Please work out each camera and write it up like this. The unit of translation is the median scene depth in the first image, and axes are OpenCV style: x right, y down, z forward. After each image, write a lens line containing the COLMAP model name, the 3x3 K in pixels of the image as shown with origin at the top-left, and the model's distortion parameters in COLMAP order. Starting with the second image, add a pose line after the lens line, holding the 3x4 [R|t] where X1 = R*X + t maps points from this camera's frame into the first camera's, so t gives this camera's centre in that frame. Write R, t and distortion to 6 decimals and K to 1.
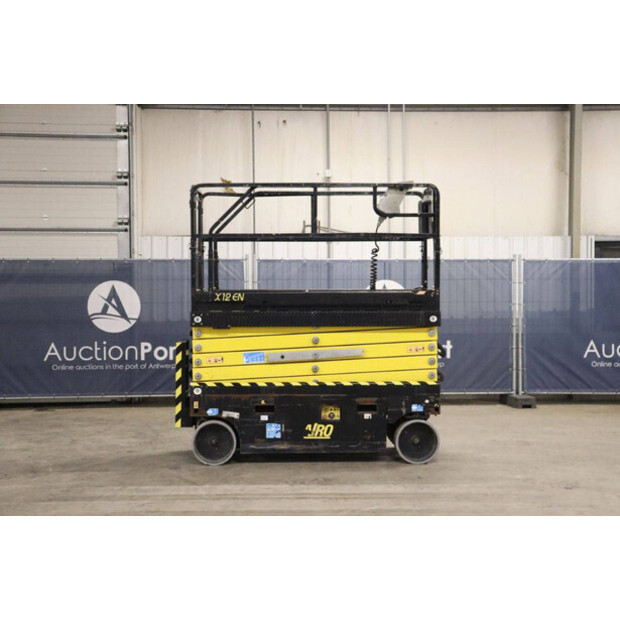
lens RADIAL K [[969.4, 0, 310.0], [0, 969.4, 310.0], [0, 0, 1]] dist [0.090804, 0.022841]
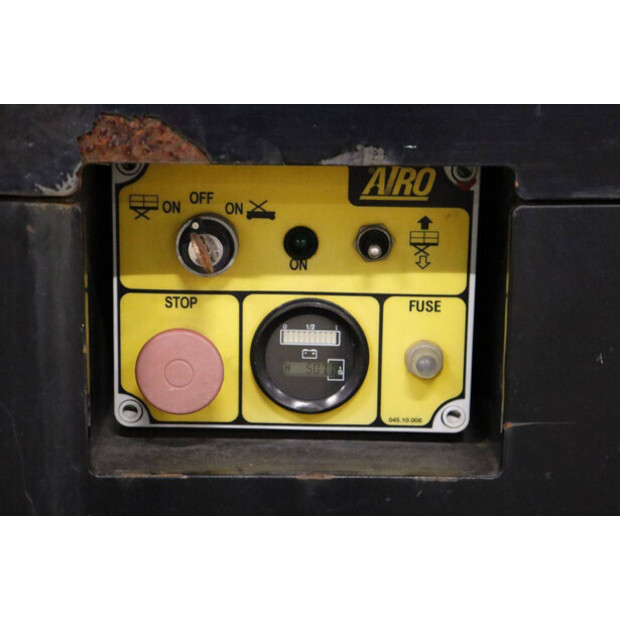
lens RADIAL K [[1448.6, 0, 307.7], [0, 1448.6, 301.4], [0, 0, 1]] dist [0.414402, 0.051852]
pose [[0.999760, 0.018166, -0.012248, 0.023141], [-0.015807, 0.985163, 0.170893, 0.092882], [0.015171, -0.170658, 0.985214, 0.925396]]
